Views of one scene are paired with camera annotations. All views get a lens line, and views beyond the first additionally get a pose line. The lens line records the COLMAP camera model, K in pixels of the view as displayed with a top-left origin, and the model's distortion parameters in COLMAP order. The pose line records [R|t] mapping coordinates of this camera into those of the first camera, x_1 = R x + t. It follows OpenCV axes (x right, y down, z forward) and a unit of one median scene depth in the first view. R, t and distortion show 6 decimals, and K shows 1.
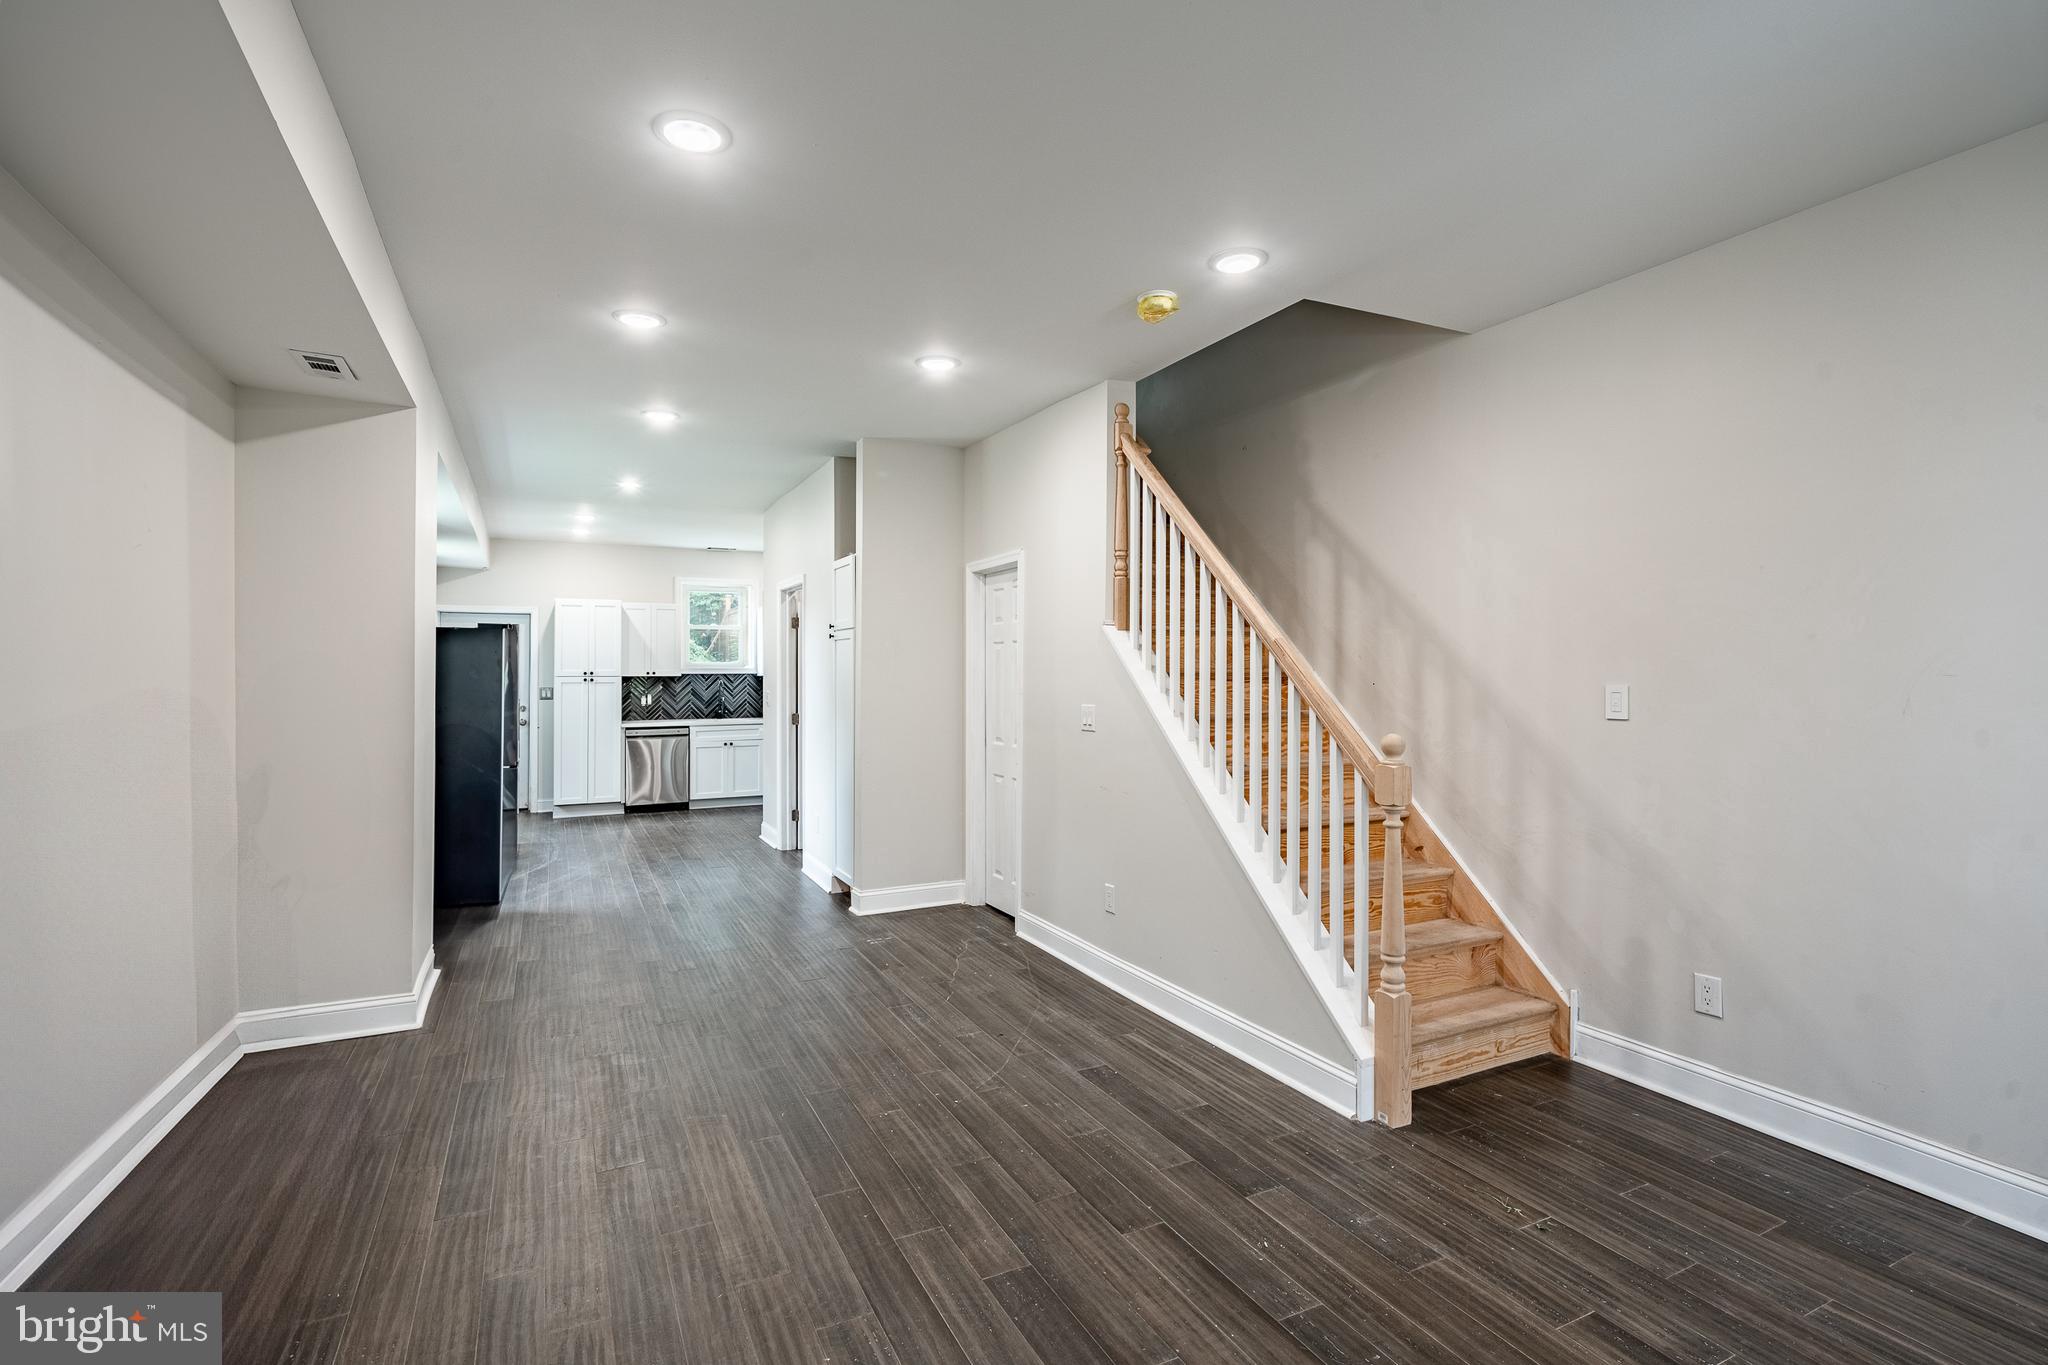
lens RADIAL K [[976.6, 0, 1001.2], [0, 976.6, 660.7], [0, 0, 1]] dist [0.002876, 0.002148]
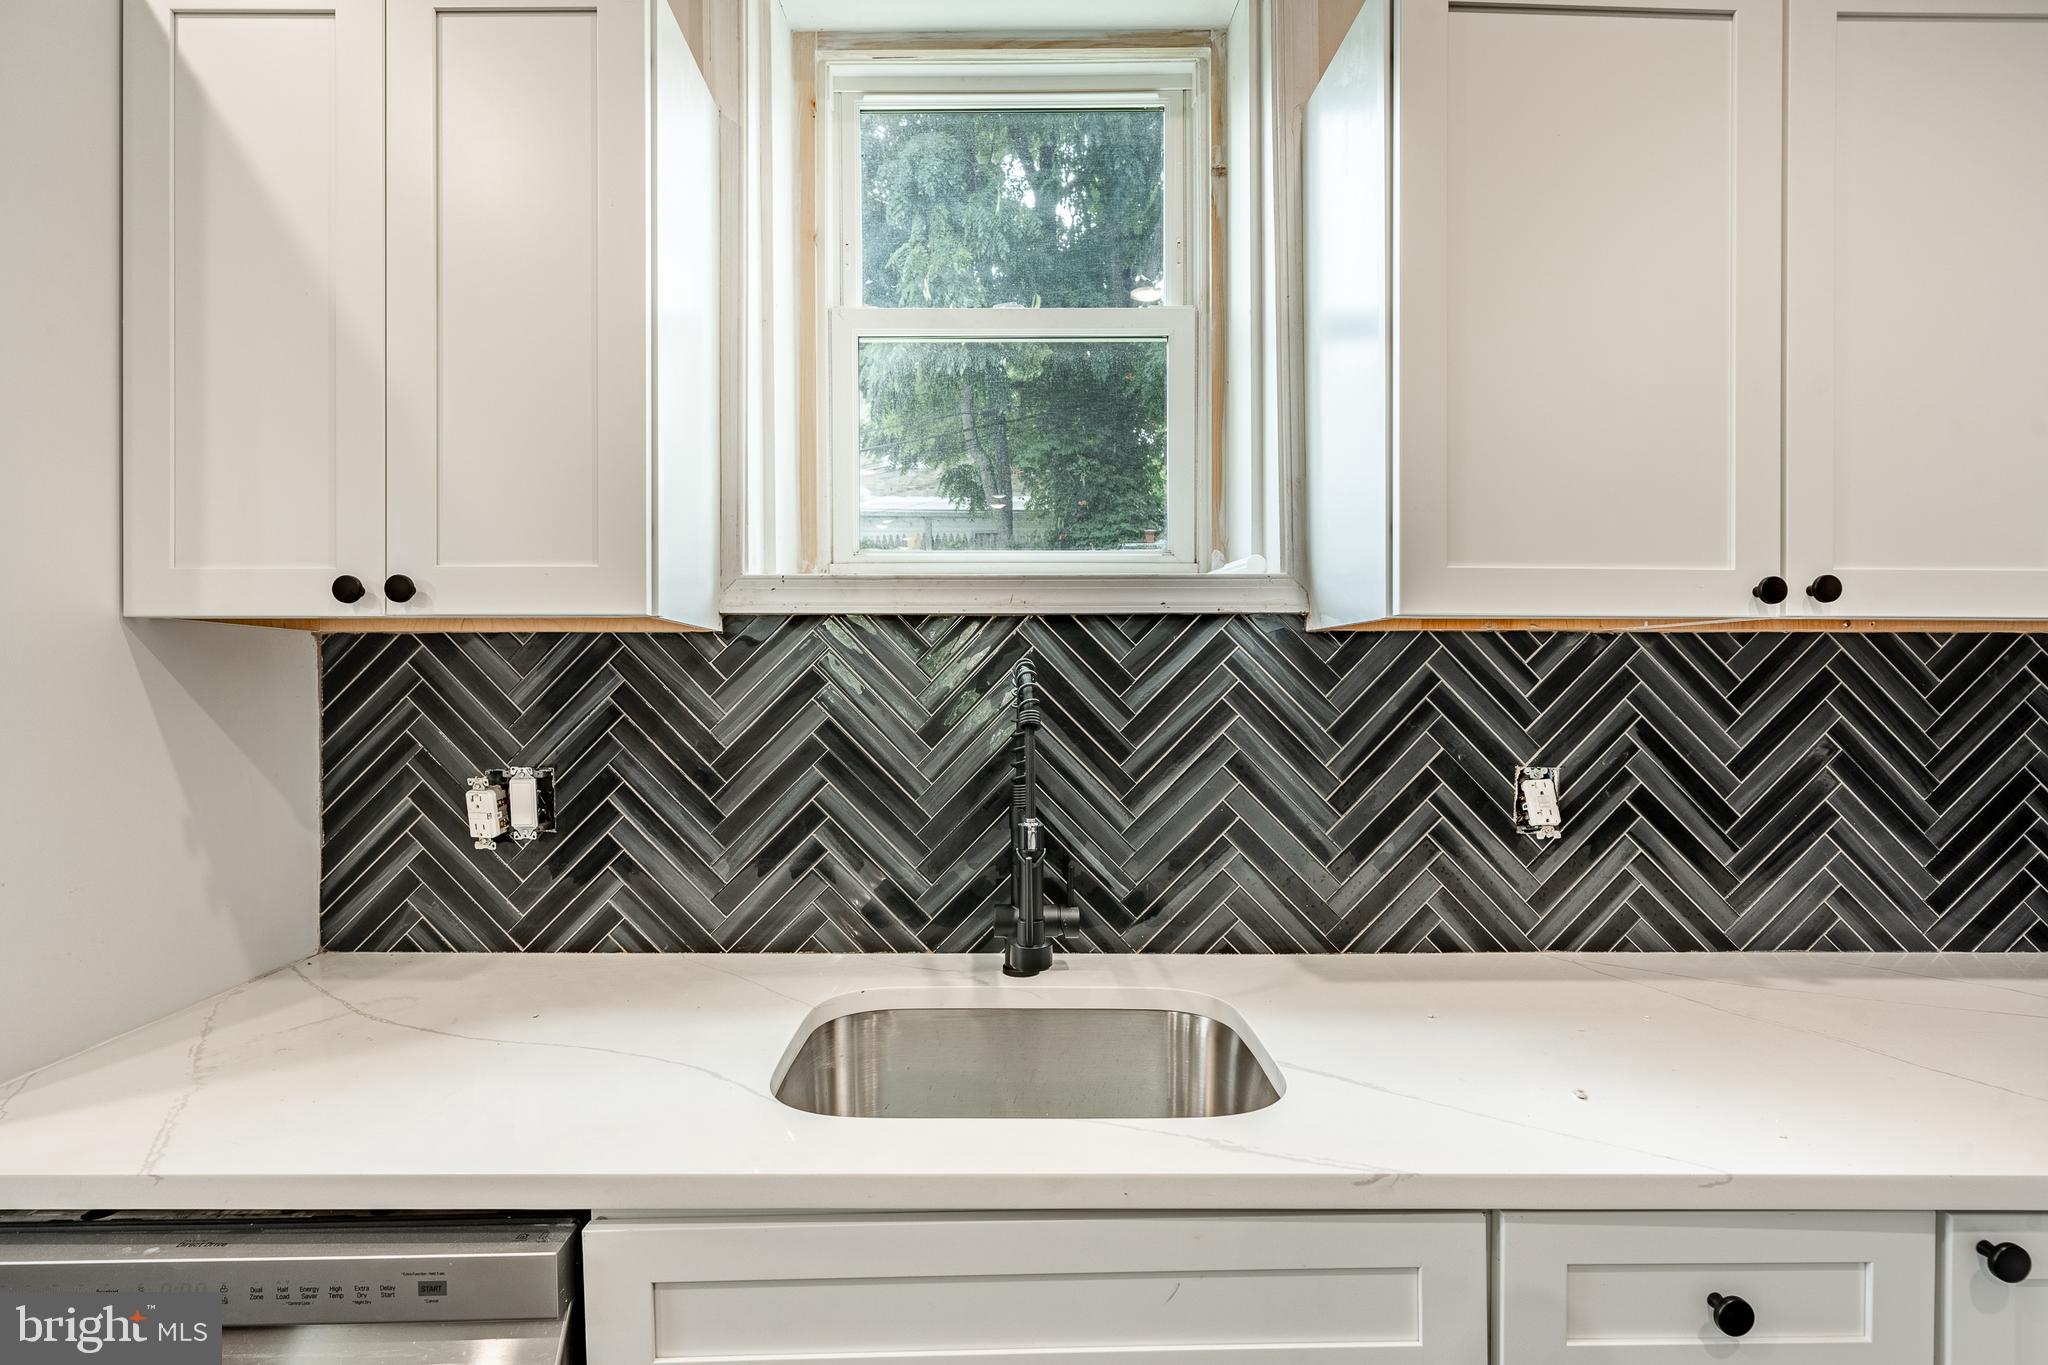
lens RADIAL K [[976.6, 0, 1016.6], [0, 976.6, 675.5], [0, 0, 1]] dist [0.002876, 0.002148]
pose [[0.915490, 0.003352, -0.402327, -0.439149], [0.001544, 0.999929, 0.011846, 0.037248], [0.402338, -0.011467, 0.915420, 1.632407]]
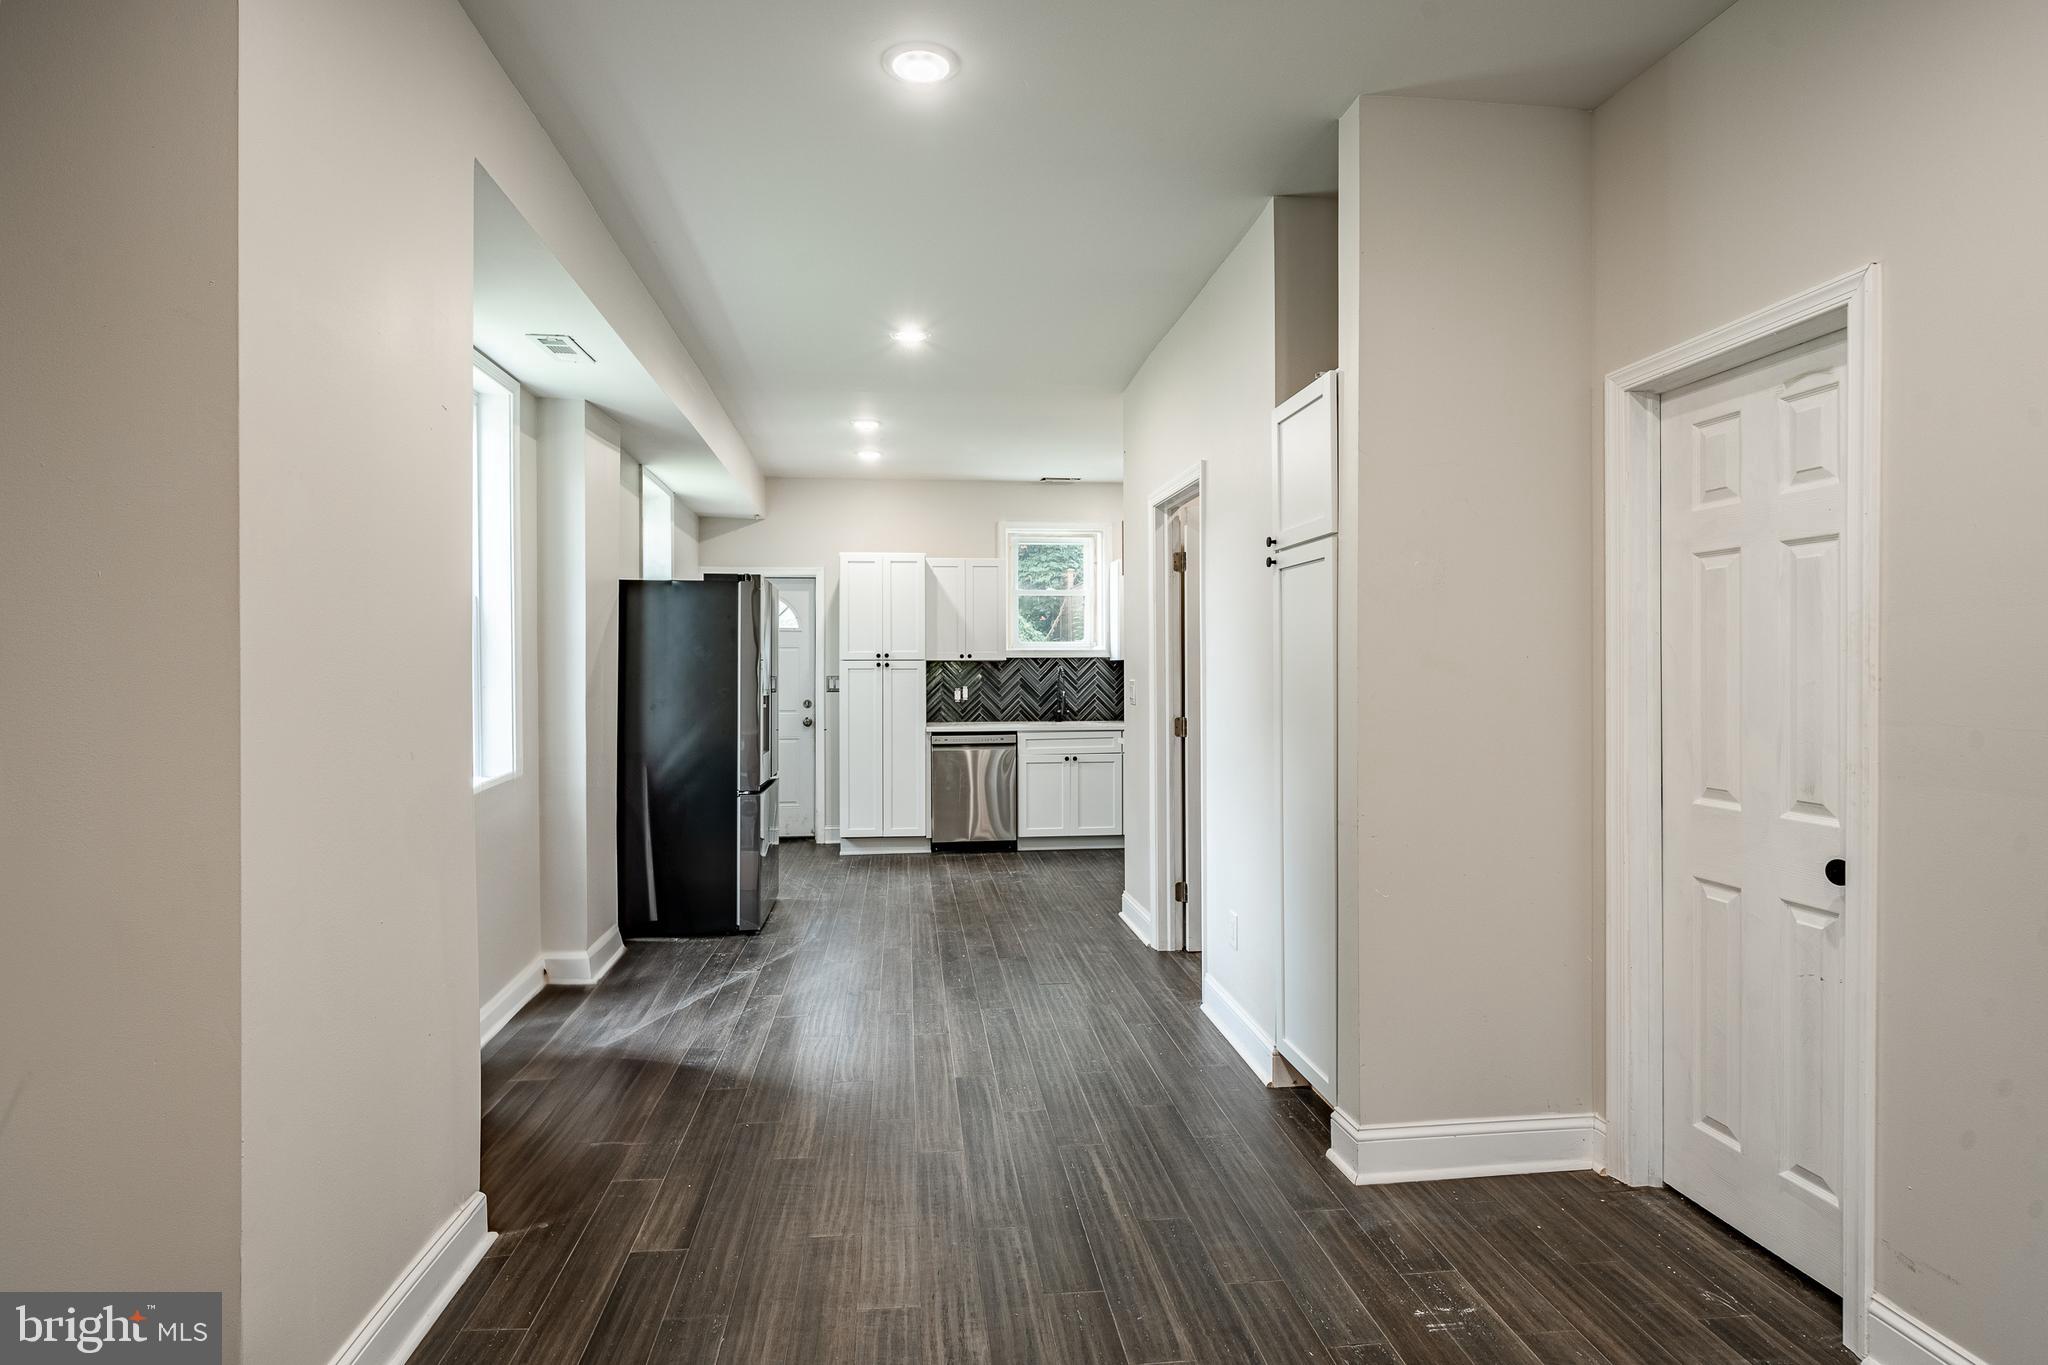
lens RADIAL K [[1032.9, 0, 1068.9], [0, 1032.9, 673.5], [0, 0, 1]] dist [-0.010064, 0.001147]
pose [[0.962546, 0.000447, -0.271117, -0.140876], [0.004408, 0.999841, 0.017298, 0.022114], [0.271081, -0.017845, 0.962391, 0.508881]]
